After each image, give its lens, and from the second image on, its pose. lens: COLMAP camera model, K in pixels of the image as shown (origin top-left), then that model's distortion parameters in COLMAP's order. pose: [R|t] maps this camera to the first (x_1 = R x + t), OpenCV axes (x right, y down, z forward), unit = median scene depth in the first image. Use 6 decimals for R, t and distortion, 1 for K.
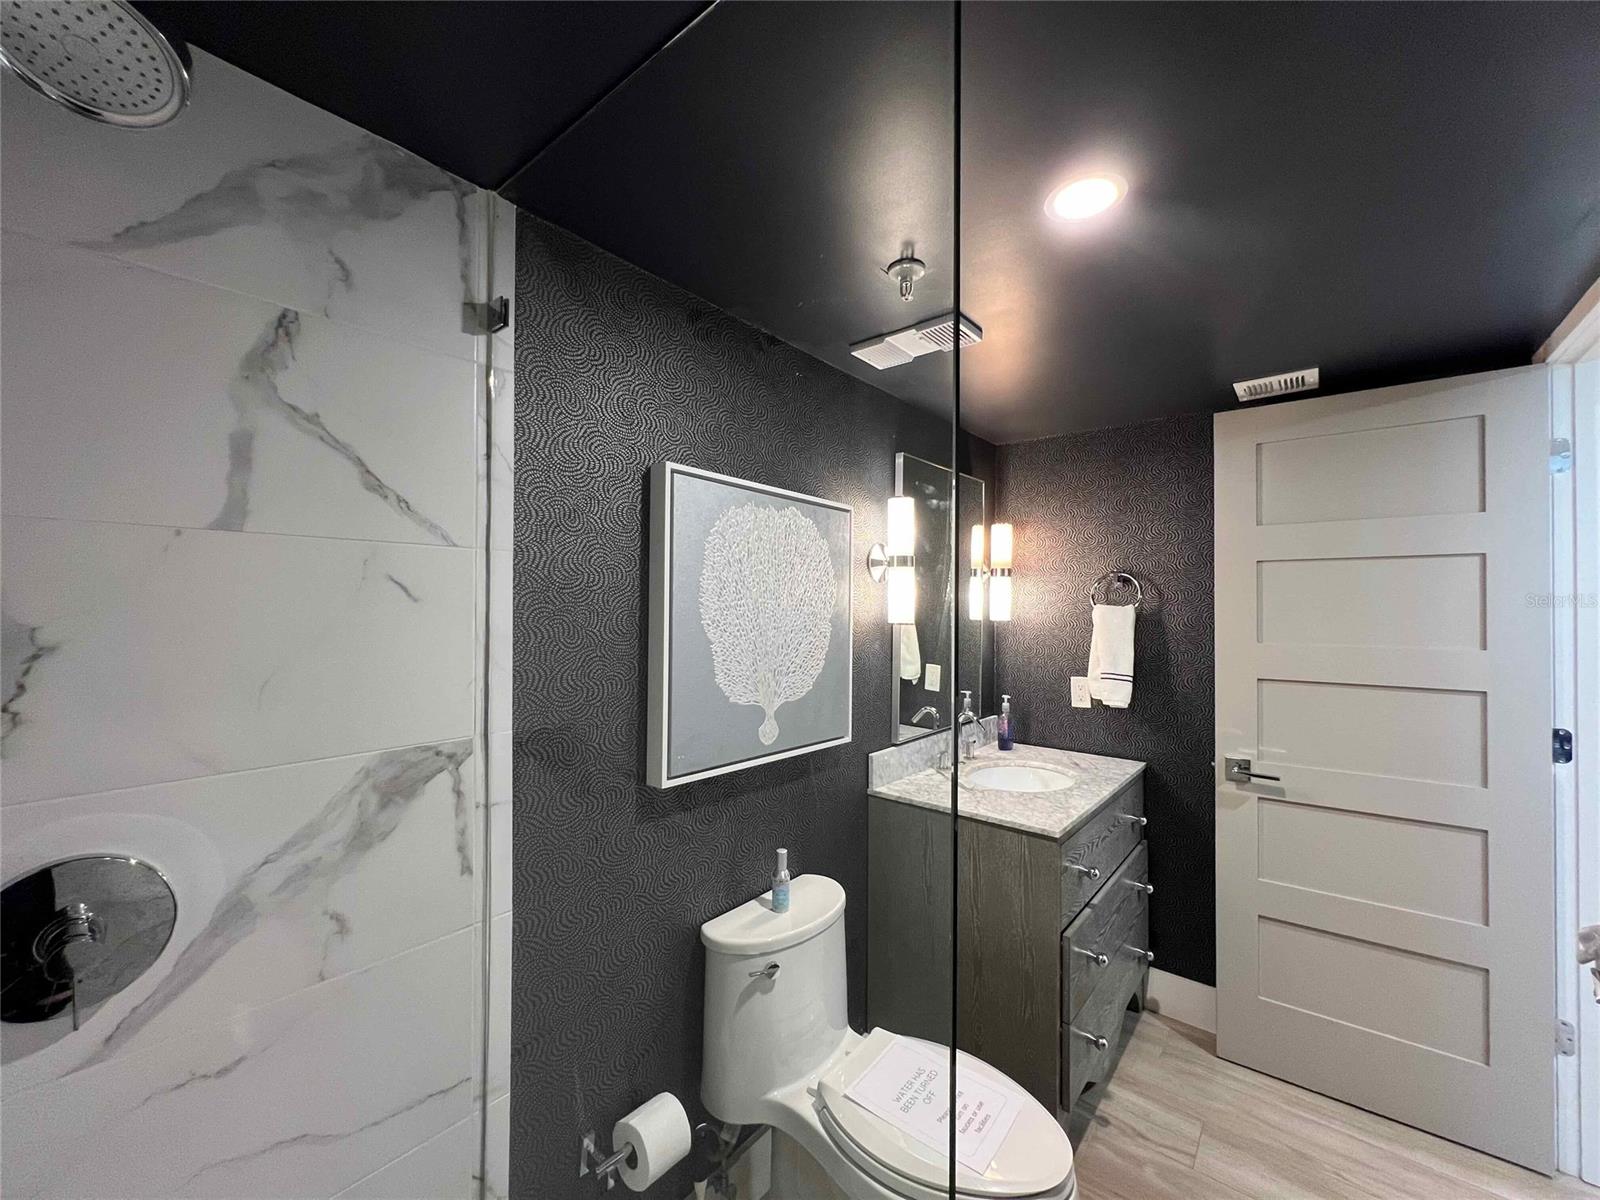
lens RADIAL K [[641.6, 0, 802.9], [0, 641.6, 599.8], [0, 0, 1]] dist [-0.000335, -0.000140]
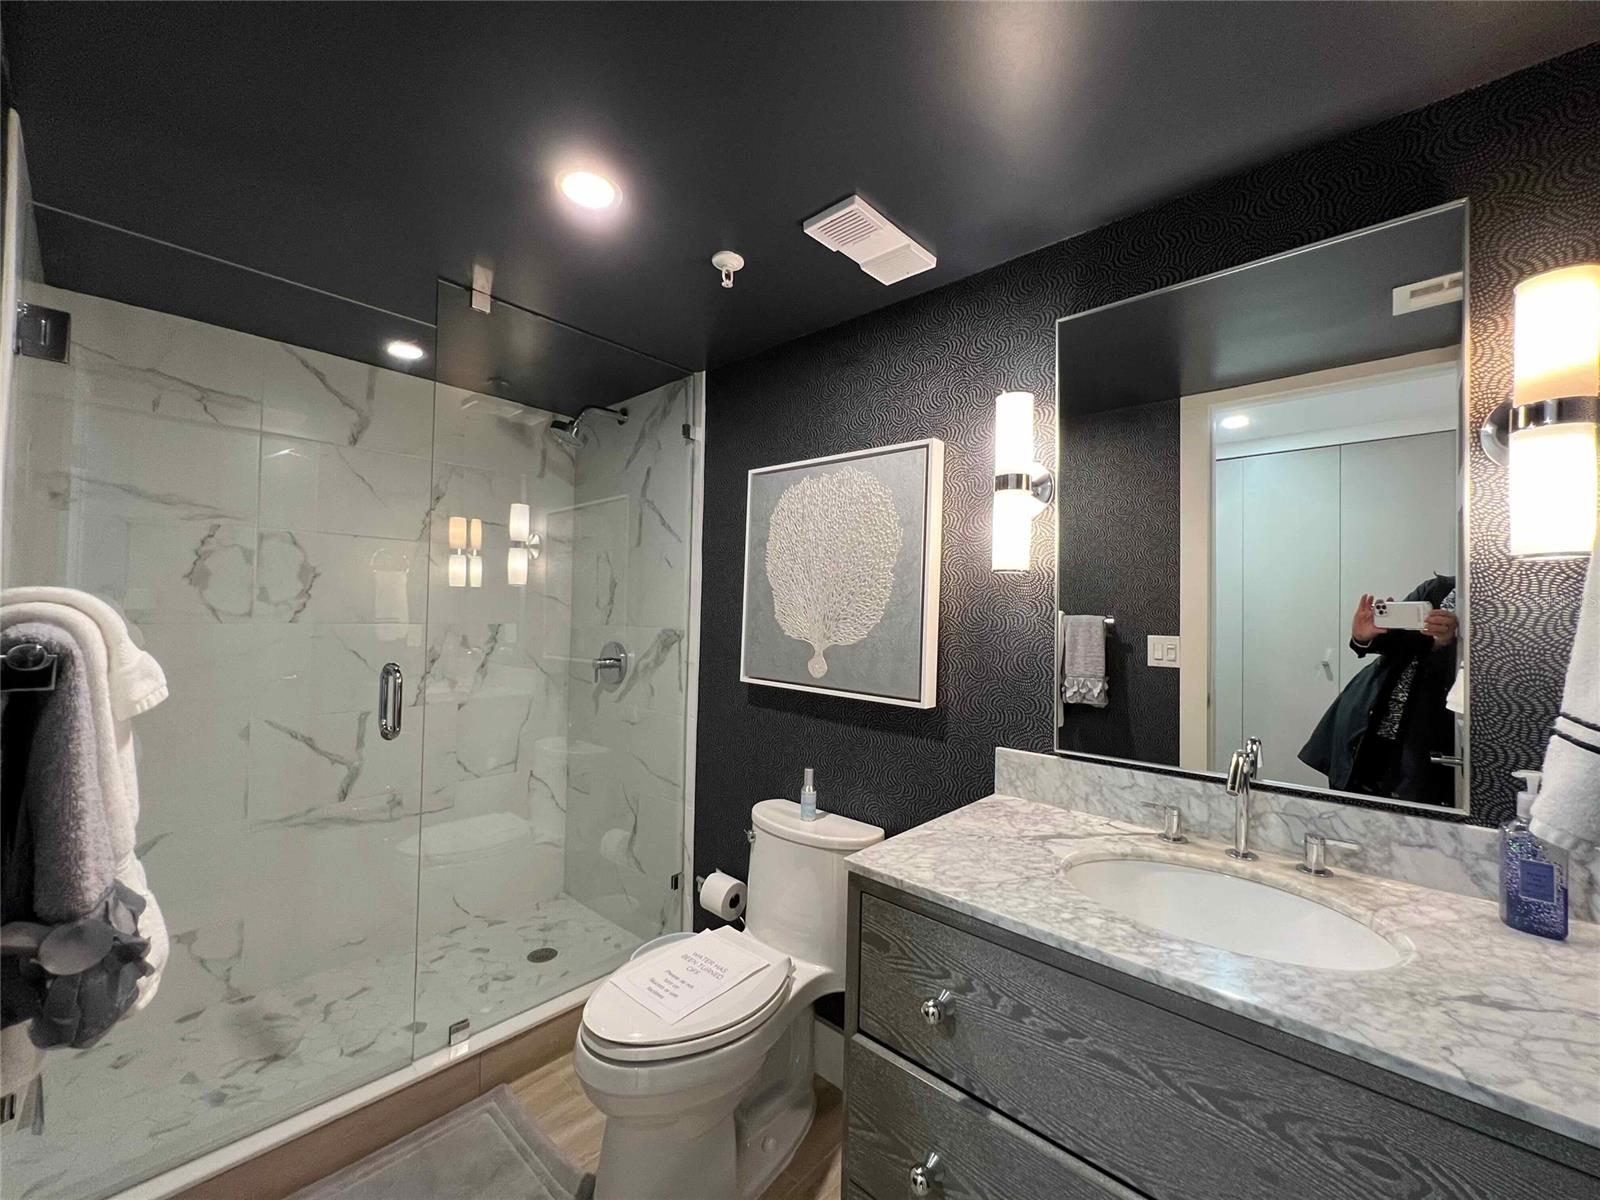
lens RADIAL K [[641.6, 0, 803.2], [0, 641.6, 602.9], [0, 0, 1]] dist [-0.000335, -0.000140]
pose [[-0.051131, -0.024259, -0.998397, 1.199703], [-0.010582, 0.999662, -0.023748, 0.126421], [0.998636, 0.009350, -0.051371, 1.109928]]
